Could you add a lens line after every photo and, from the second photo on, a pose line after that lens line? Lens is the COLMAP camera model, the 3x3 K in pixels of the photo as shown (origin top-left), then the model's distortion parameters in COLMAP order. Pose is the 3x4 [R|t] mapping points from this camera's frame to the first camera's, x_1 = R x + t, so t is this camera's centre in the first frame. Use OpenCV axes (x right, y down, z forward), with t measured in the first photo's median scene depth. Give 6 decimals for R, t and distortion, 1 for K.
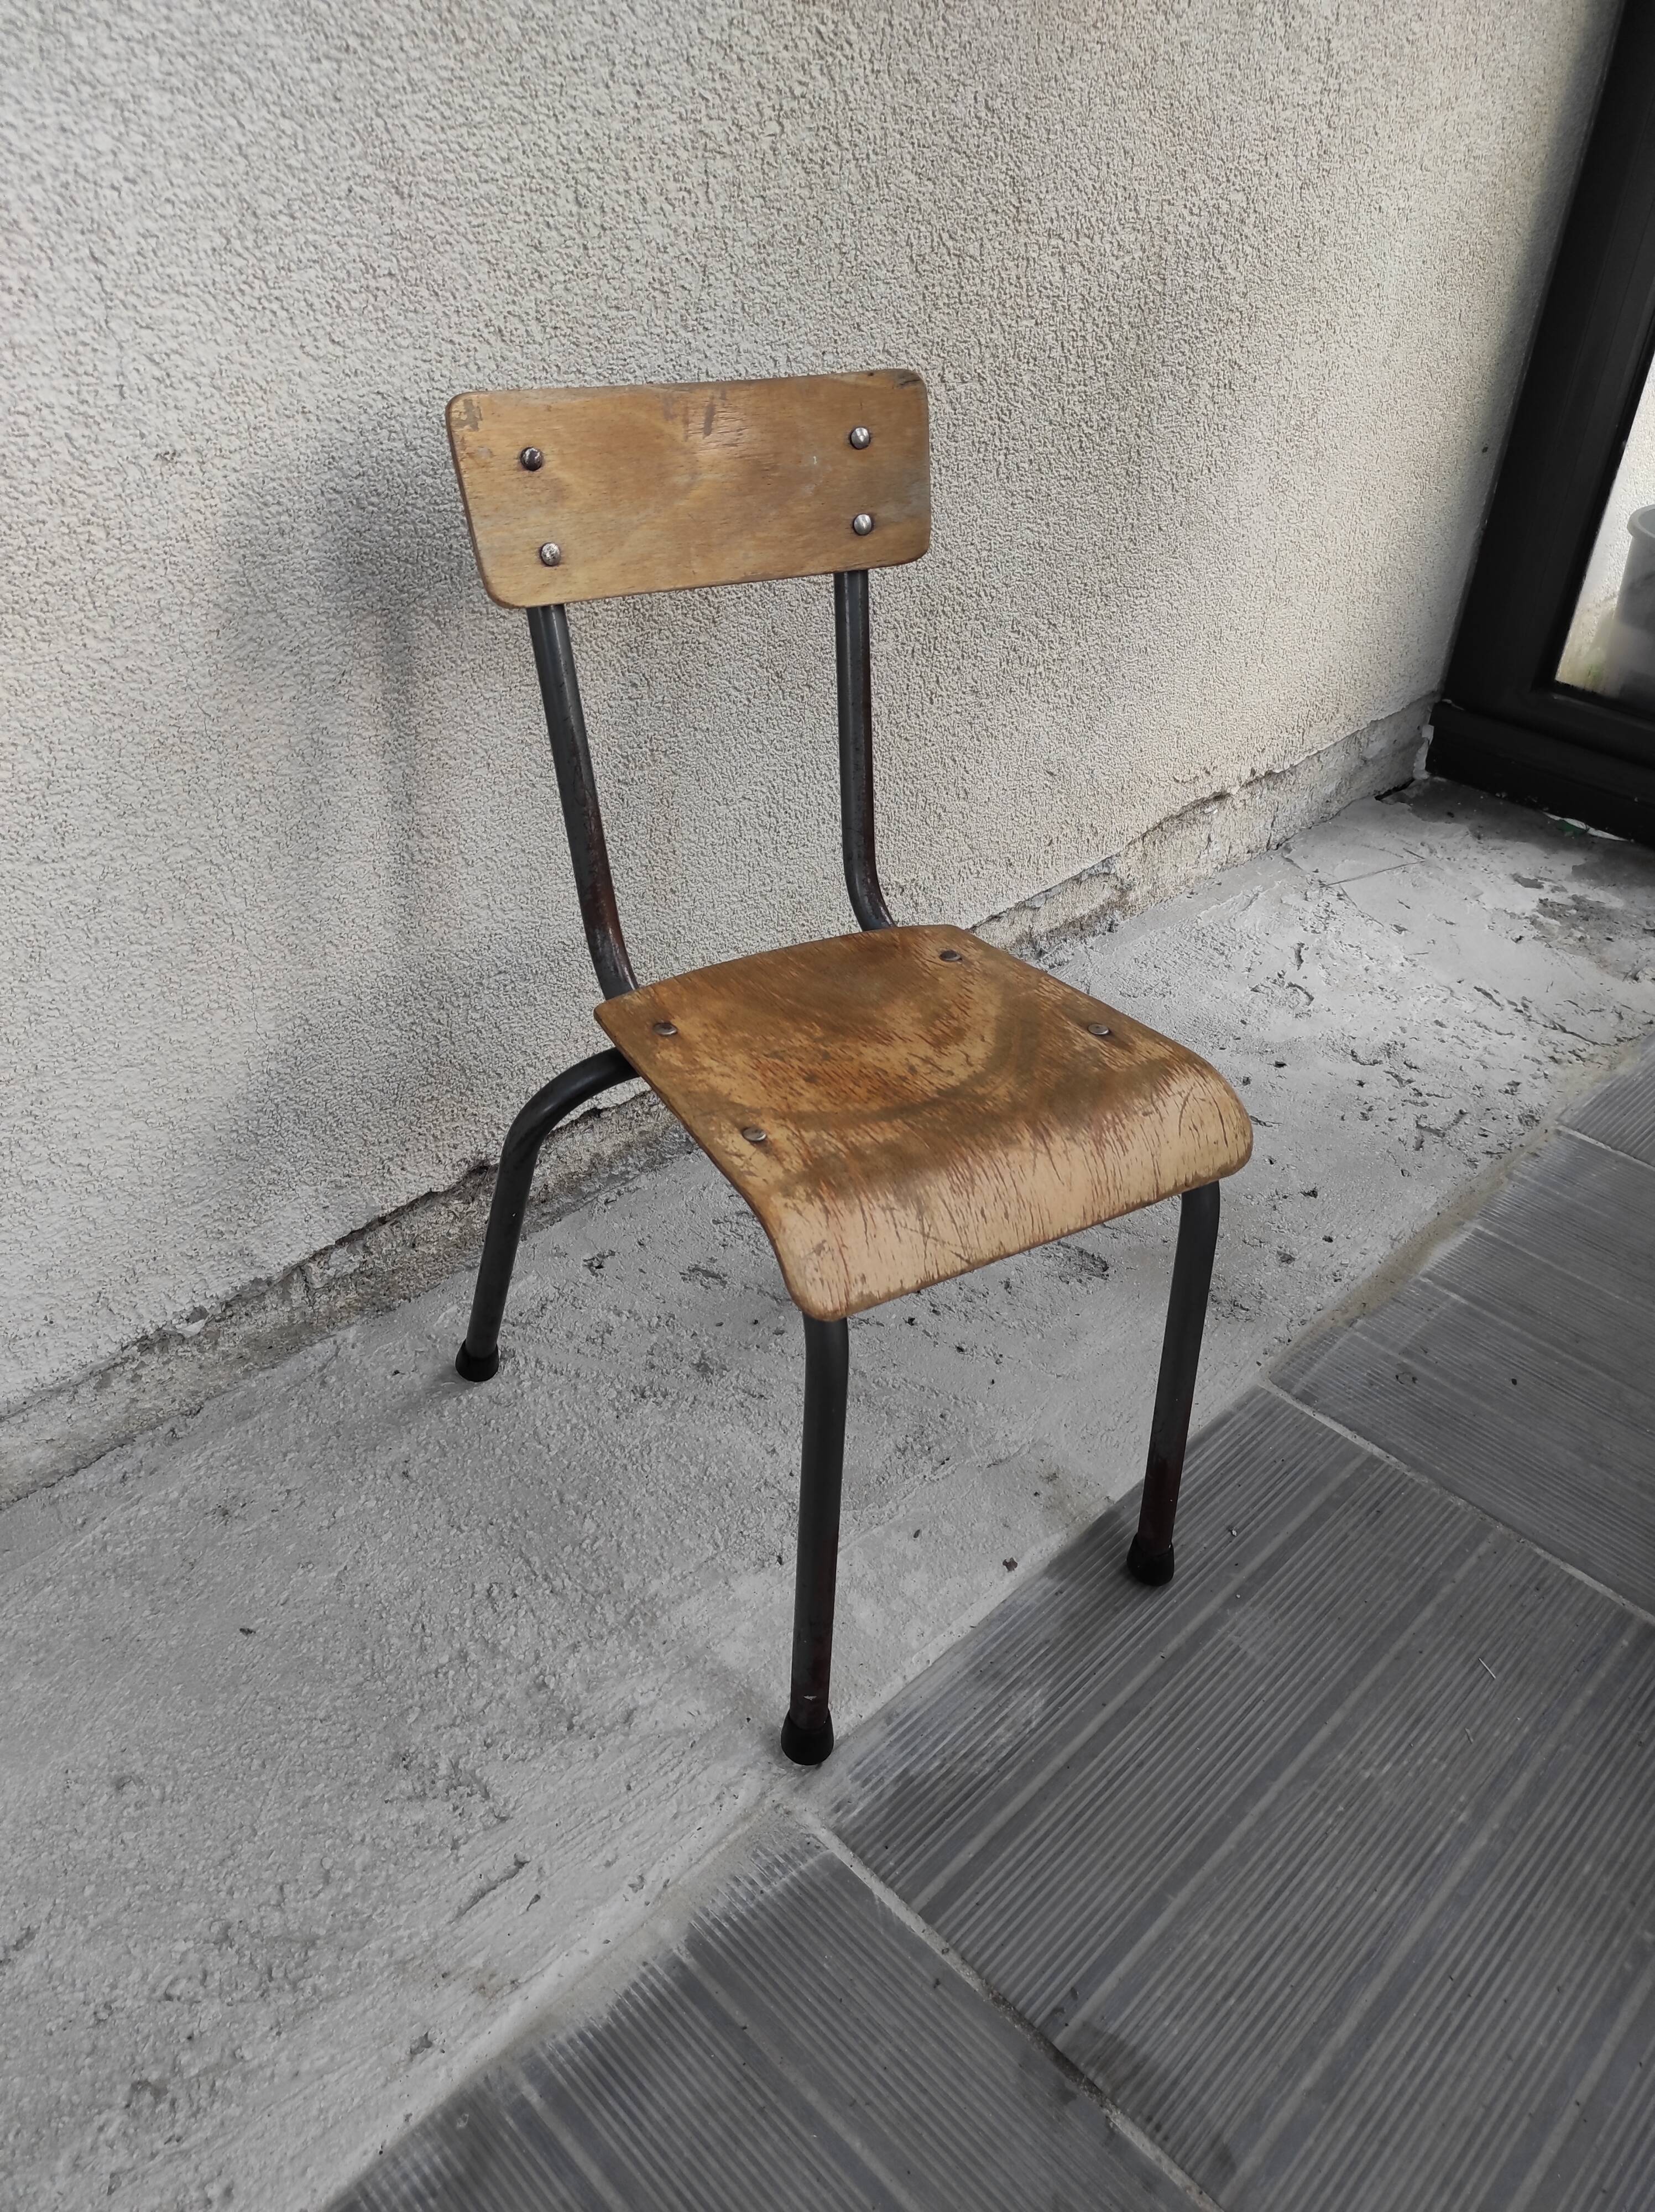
lens RADIAL K [[1638.6, 0, 828.3], [0, 1638.6, 1100.4], [0, 0, 1]] dist [0.049093, -0.039272]
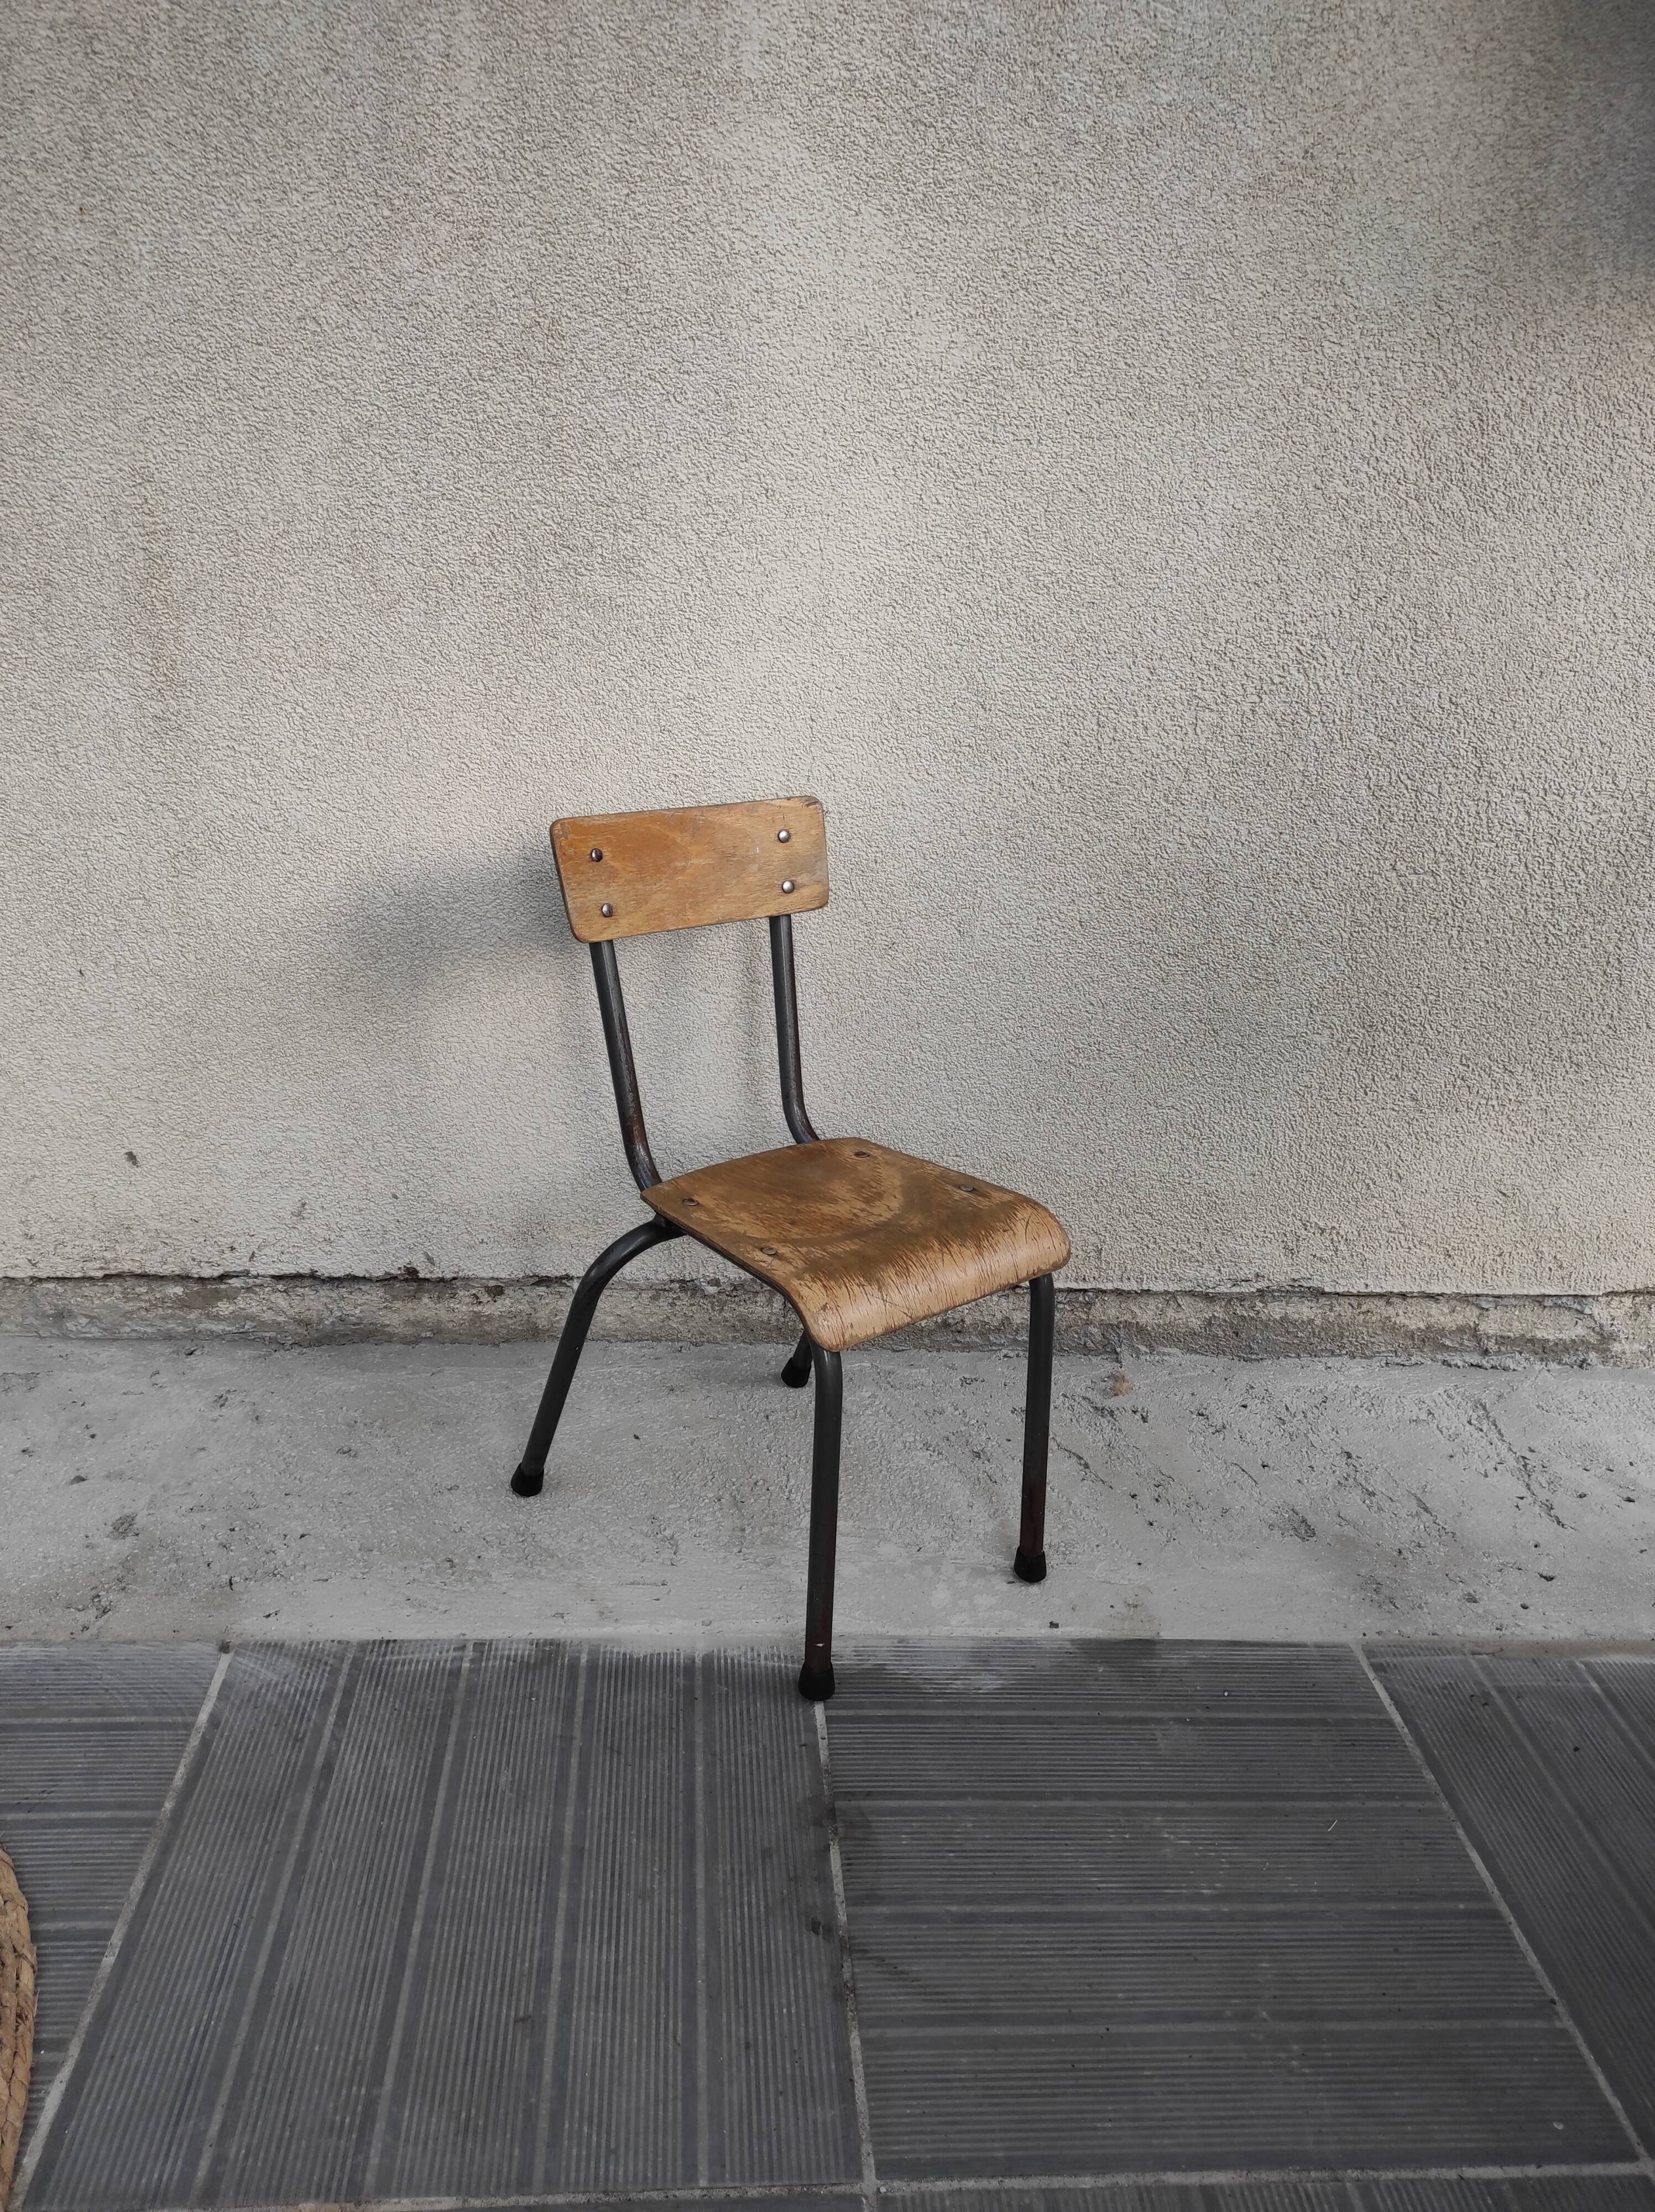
lens RADIAL K [[1638.6, 0, 821.2], [0, 1638.6, 1097.7], [0, 0, 1]] dist [0.049093, -0.039272]
pose [[0.757473, 0.241734, -0.606465, 0.755559], [-0.400342, 0.905763, -0.138993, 0.166960], [0.515714, 0.348077, 0.782867, -0.359126]]
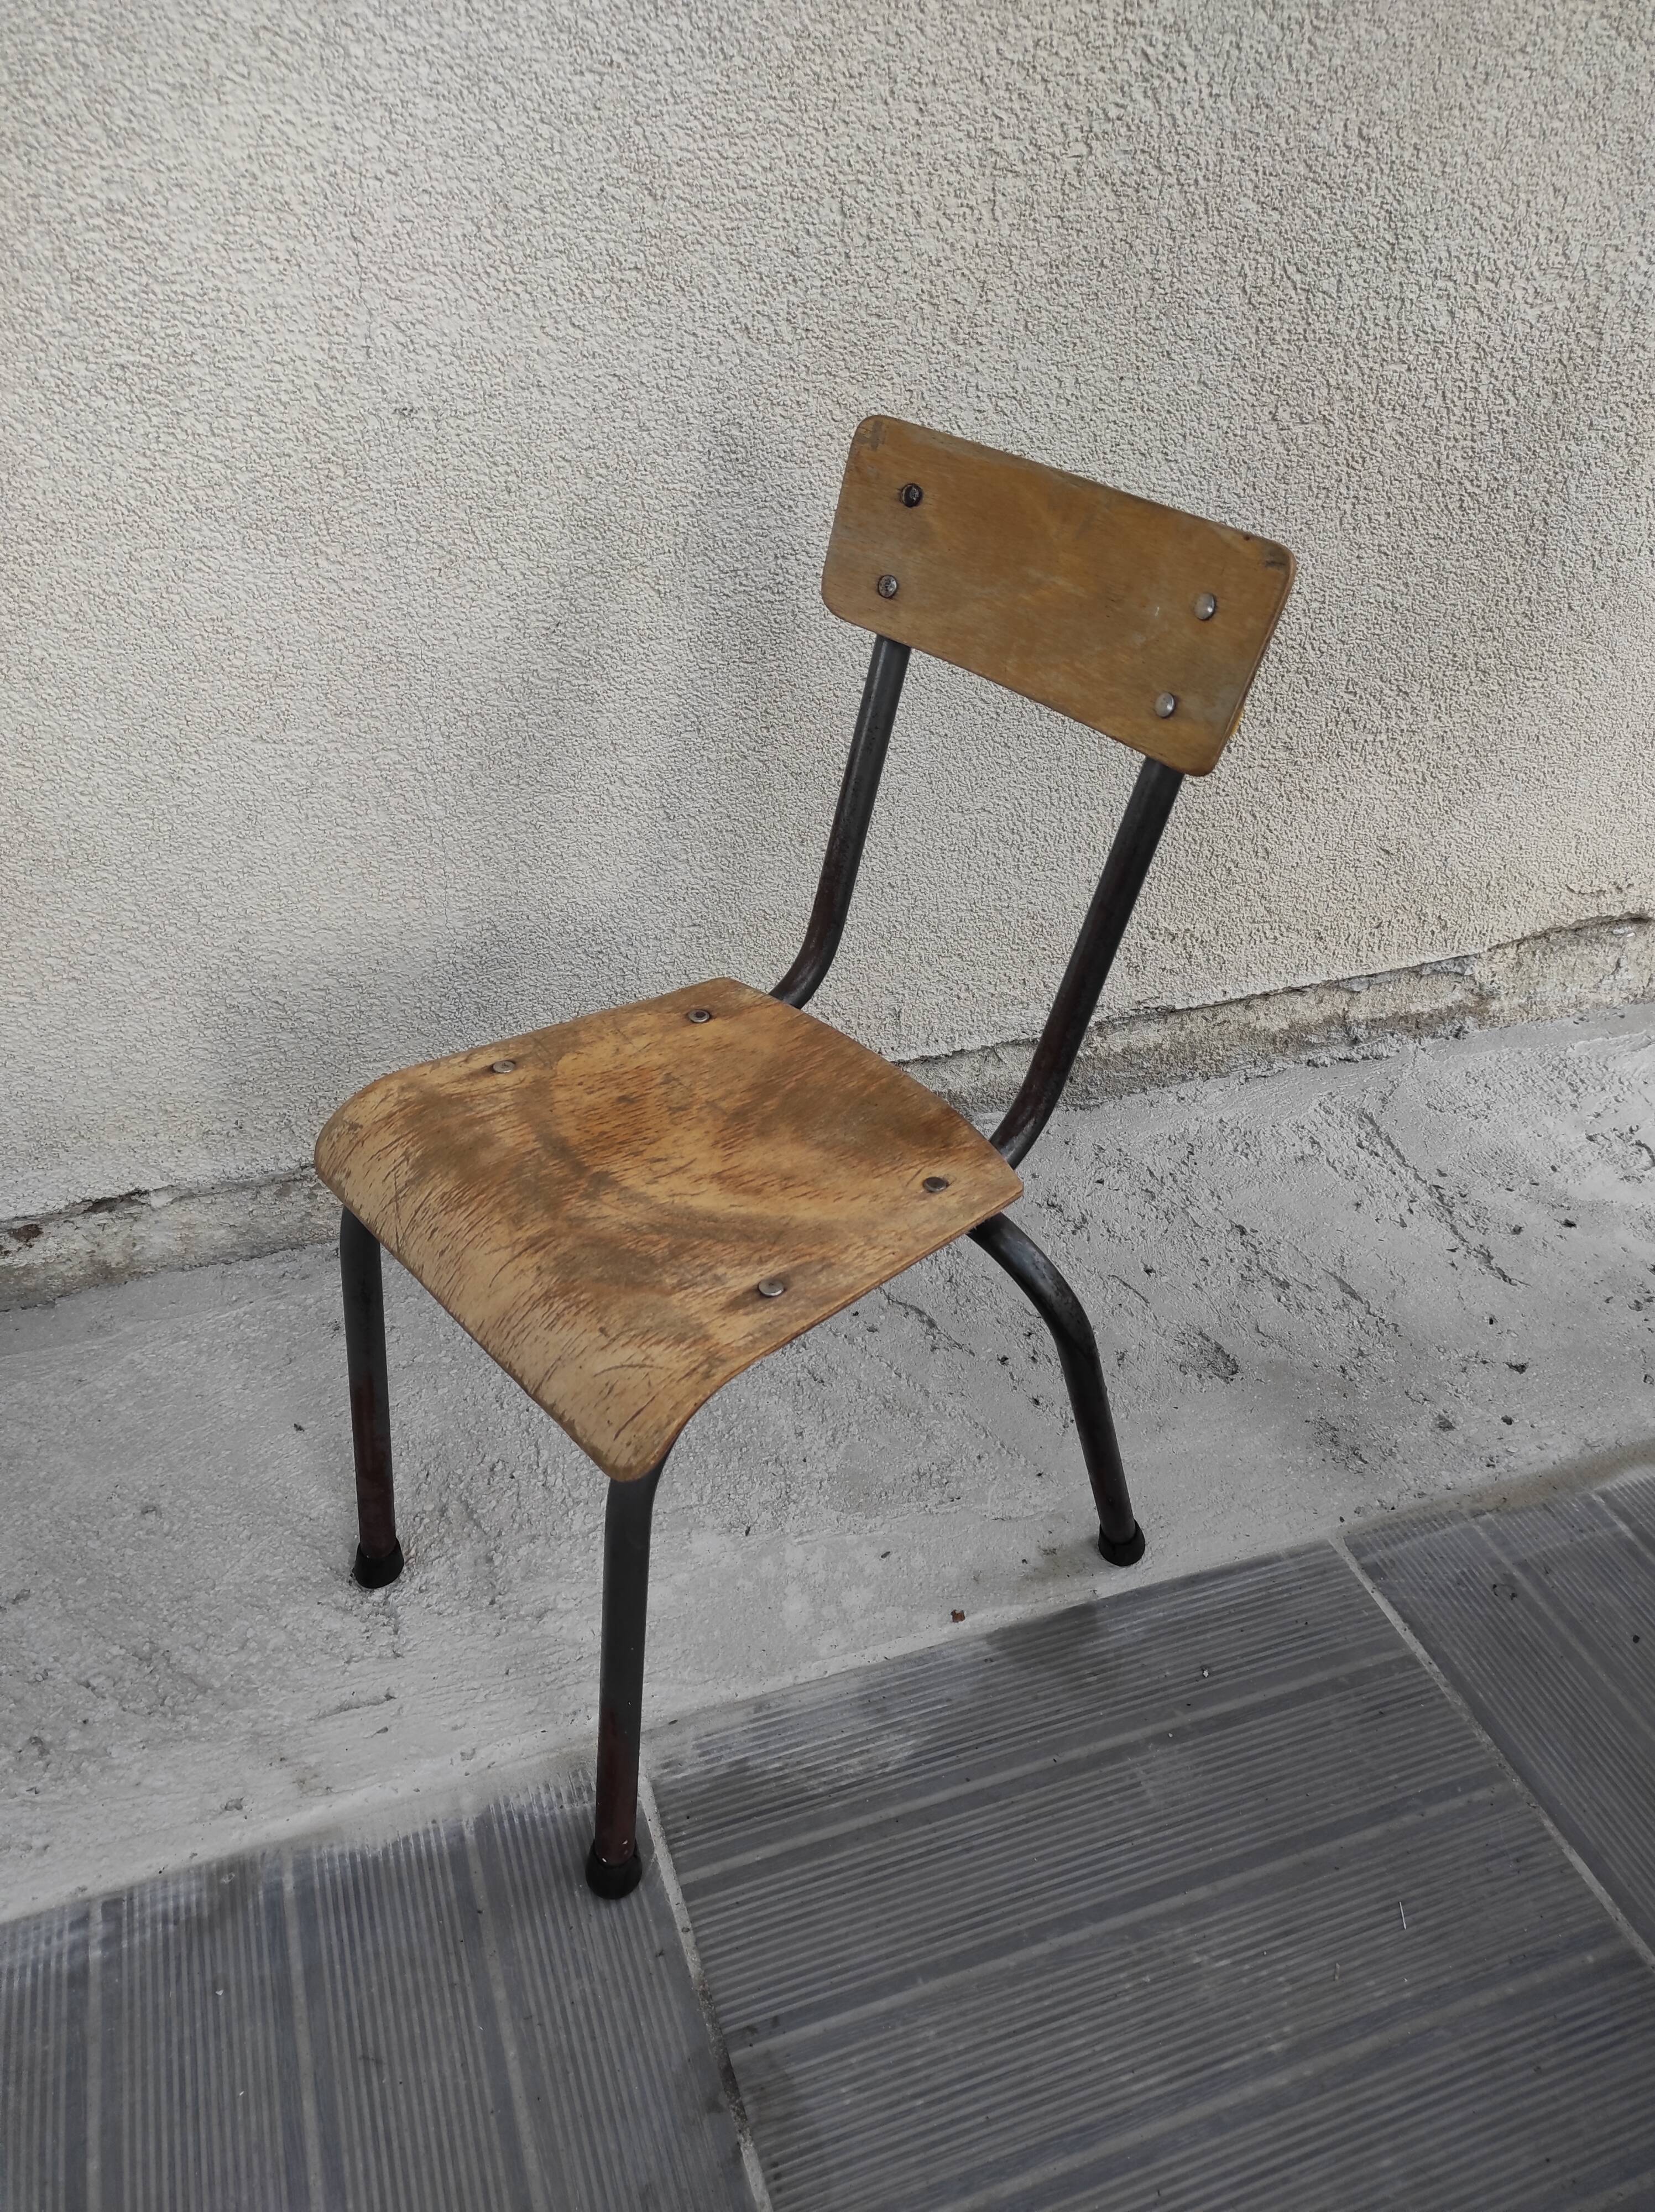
lens RADIAL K [[1638.6, 0, 822.5], [0, 1638.6, 1099.0], [0, 0, 1]] dist [0.049093, -0.039272]
pose [[0.902781, 0.246578, -0.352400, 0.336520], [-0.247015, 0.967989, 0.044505, -0.043441], [0.352093, 0.046869, 0.934791, 0.044658]]
